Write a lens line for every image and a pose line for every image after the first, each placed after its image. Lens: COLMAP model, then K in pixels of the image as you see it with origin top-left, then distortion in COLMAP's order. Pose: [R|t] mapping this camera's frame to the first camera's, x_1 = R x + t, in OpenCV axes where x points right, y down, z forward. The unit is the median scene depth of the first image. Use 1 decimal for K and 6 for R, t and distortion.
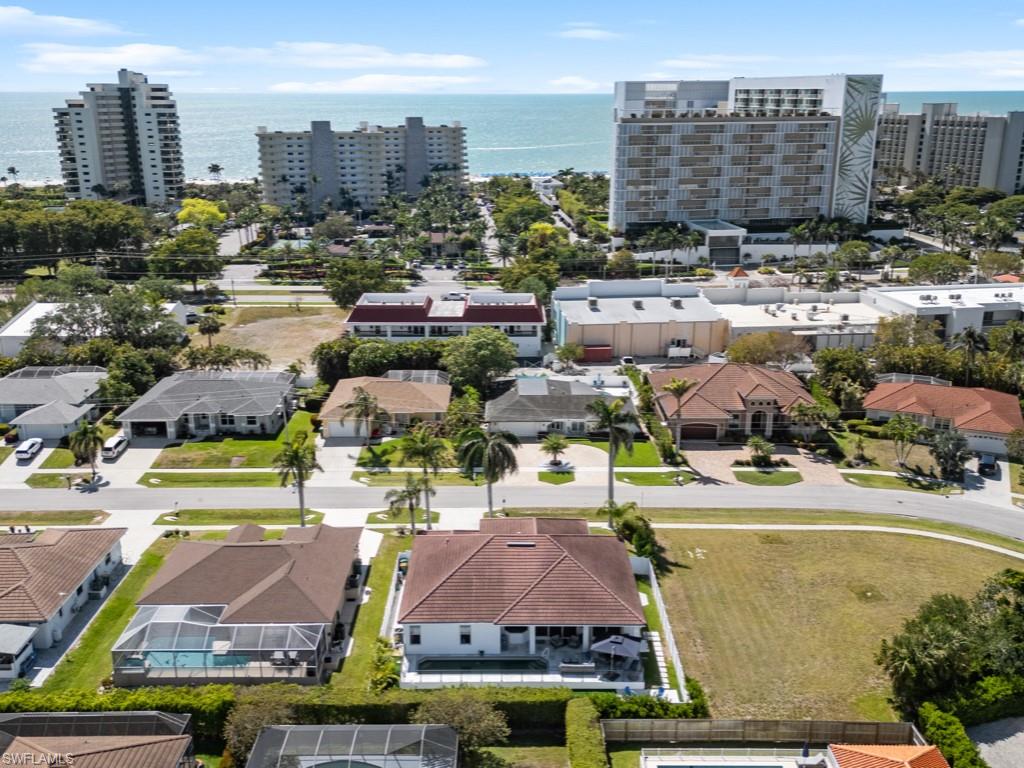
lens RADIAL K [[950.1, 0, 508.5], [0, 950.1, 387.6], [0, 0, 1]] dist [0.128752, -0.210453]
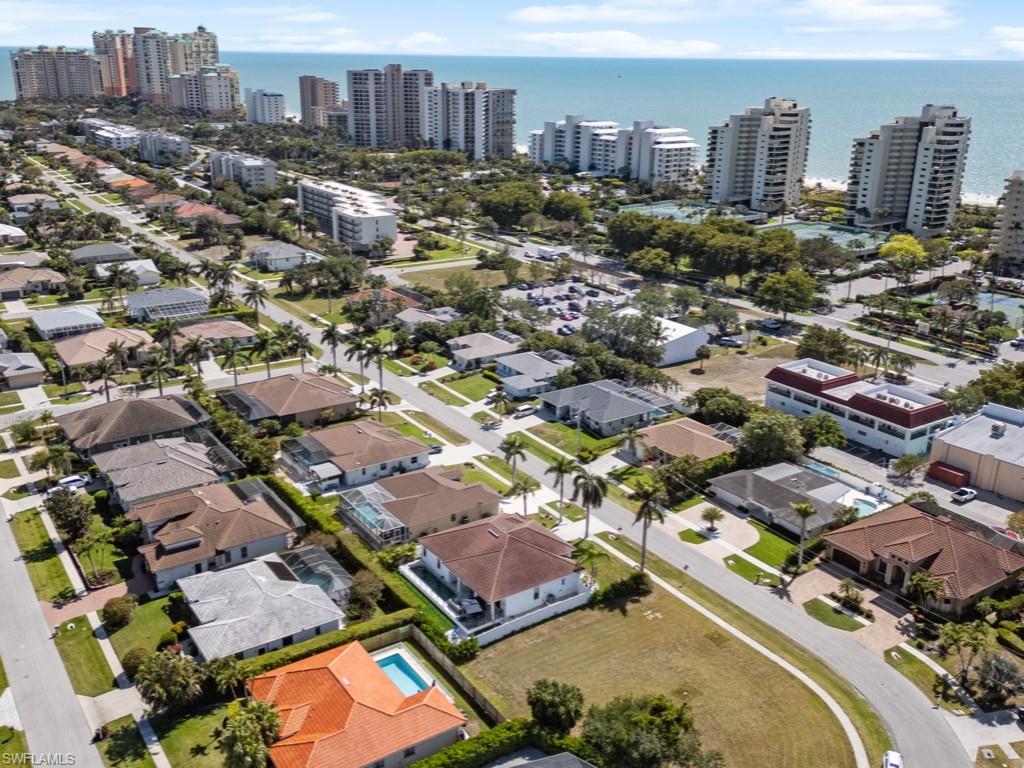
lens RADIAL K [[950.1, 0, 508.5], [0, 950.1, 387.6], [0, 0, 1]] dist [0.128752, -0.210453]
pose [[0.558493, 0.283513, -0.779555, 0.739274], [-0.259947, 0.952260, 0.160091, -0.204766], [0.787727, 0.113233, 0.605529, 0.006868]]
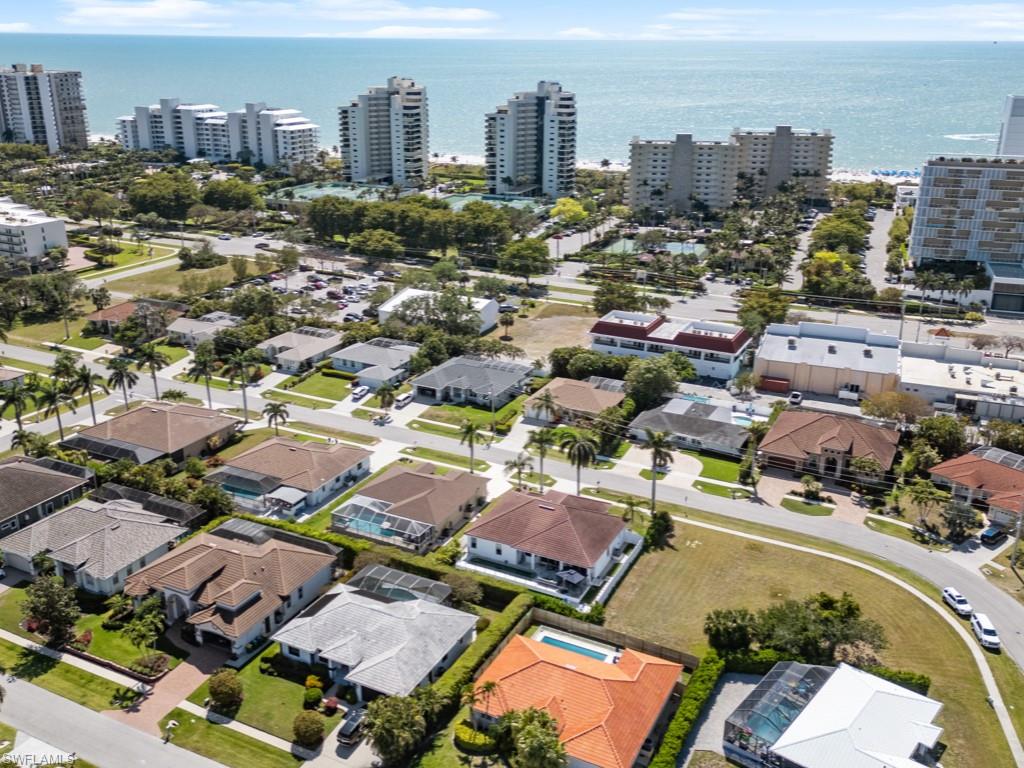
lens RADIAL K [[950.1, 0, 508.5], [0, 950.1, 387.6], [0, 0, 1]] dist [0.128752, -0.210453]
pose [[0.891240, 0.164926, -0.422481, 0.380544], [-0.143512, 0.986224, 0.082253, -0.104836], [0.430227, -0.012676, 0.902632, -0.328906]]
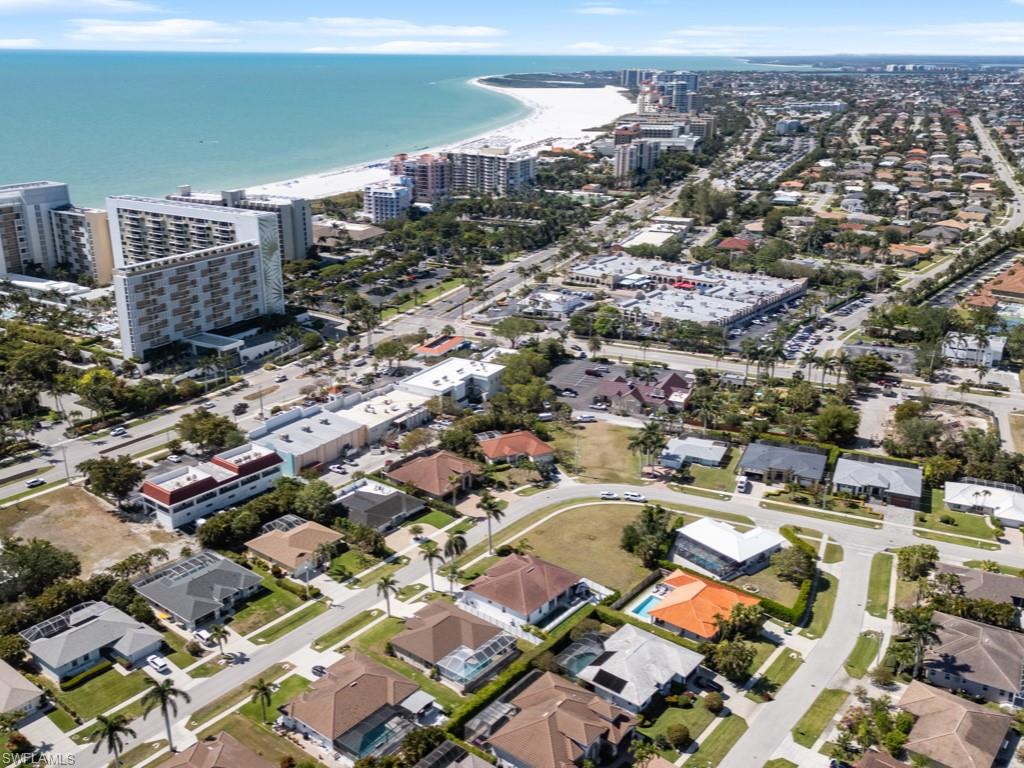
lens RADIAL K [[950.1, 0, 508.5], [0, 950.1, 387.6], [0, 0, 1]] dist [0.128752, -0.210453]
pose [[0.623283, -0.256380, 0.738775, -1.045935], [0.224899, 0.963585, 0.144655, -0.400156], [-0.748959, 0.075988, 0.658245, -0.375177]]
